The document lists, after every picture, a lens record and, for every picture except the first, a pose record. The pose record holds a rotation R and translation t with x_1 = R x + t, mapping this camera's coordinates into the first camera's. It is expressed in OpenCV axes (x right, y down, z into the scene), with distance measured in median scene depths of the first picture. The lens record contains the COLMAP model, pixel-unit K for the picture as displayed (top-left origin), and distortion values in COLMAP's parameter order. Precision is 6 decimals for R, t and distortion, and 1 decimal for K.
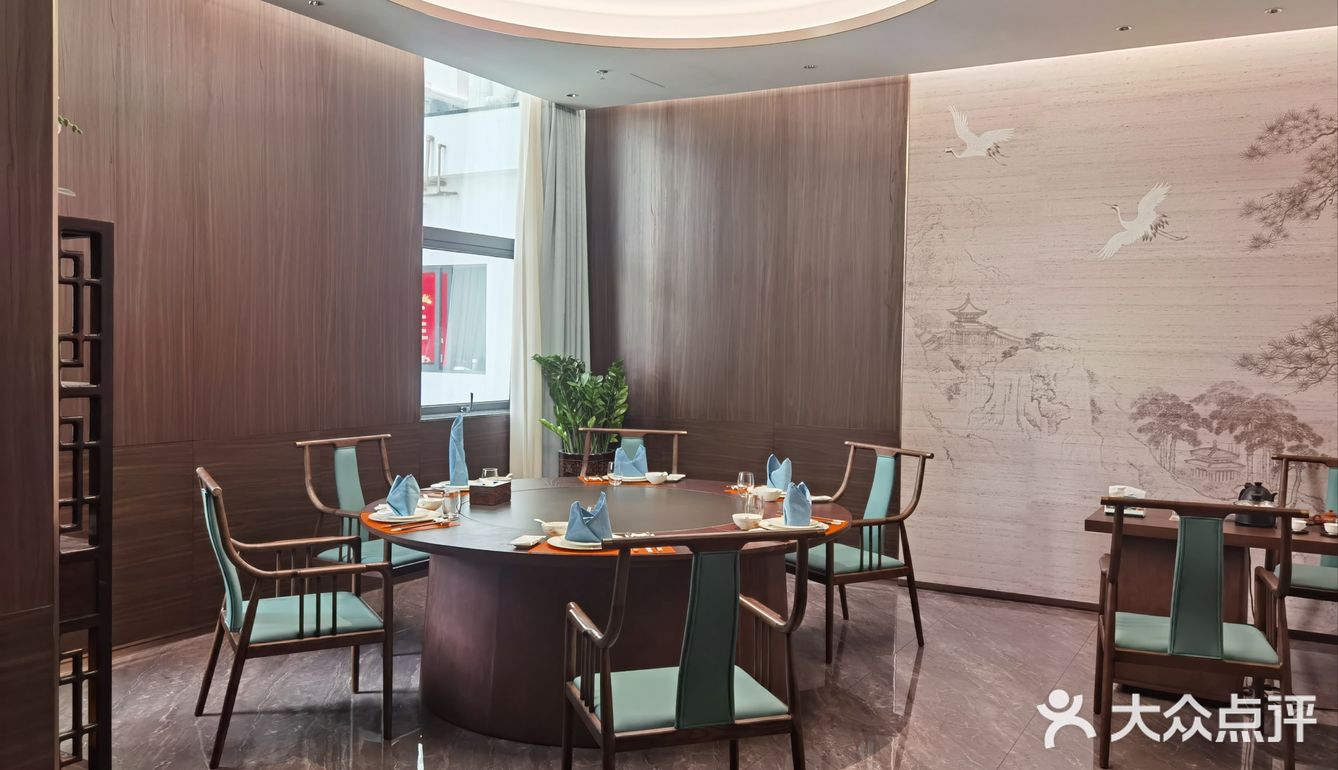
lens RADIAL K [[1099.7, 0, 668.6], [0, 1099.7, 384.0], [0, 0, 1]] dist [0.011221, 0.018566]
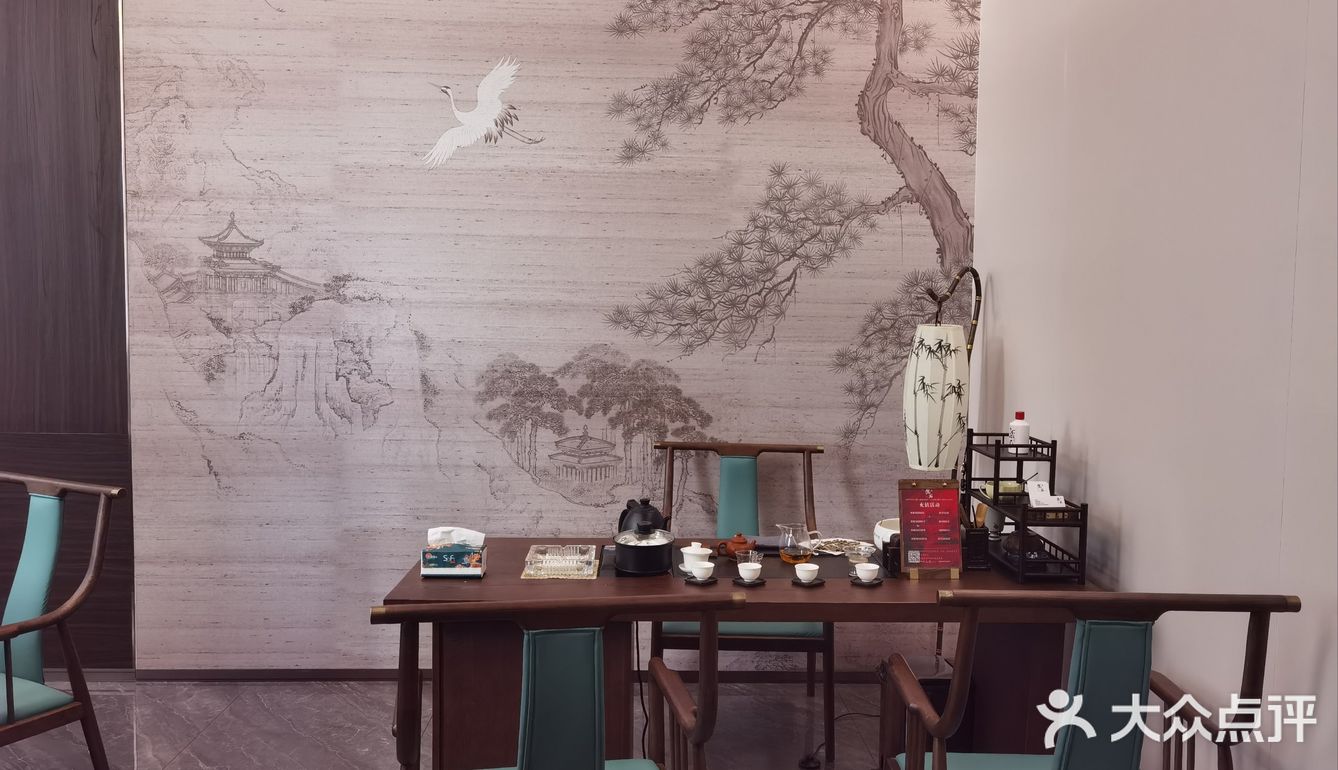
lens RADIAL K [[1099.7, 0, 669.4], [0, 1099.7, 382.9], [0, 0, 1]] dist [0.011221, 0.018566]
pose [[0.860820, -0.039175, 0.507399, 0.173806], [0.020266, 0.998881, 0.042740, -0.006738], [-0.508505, -0.026508, 0.860651, 0.345002]]
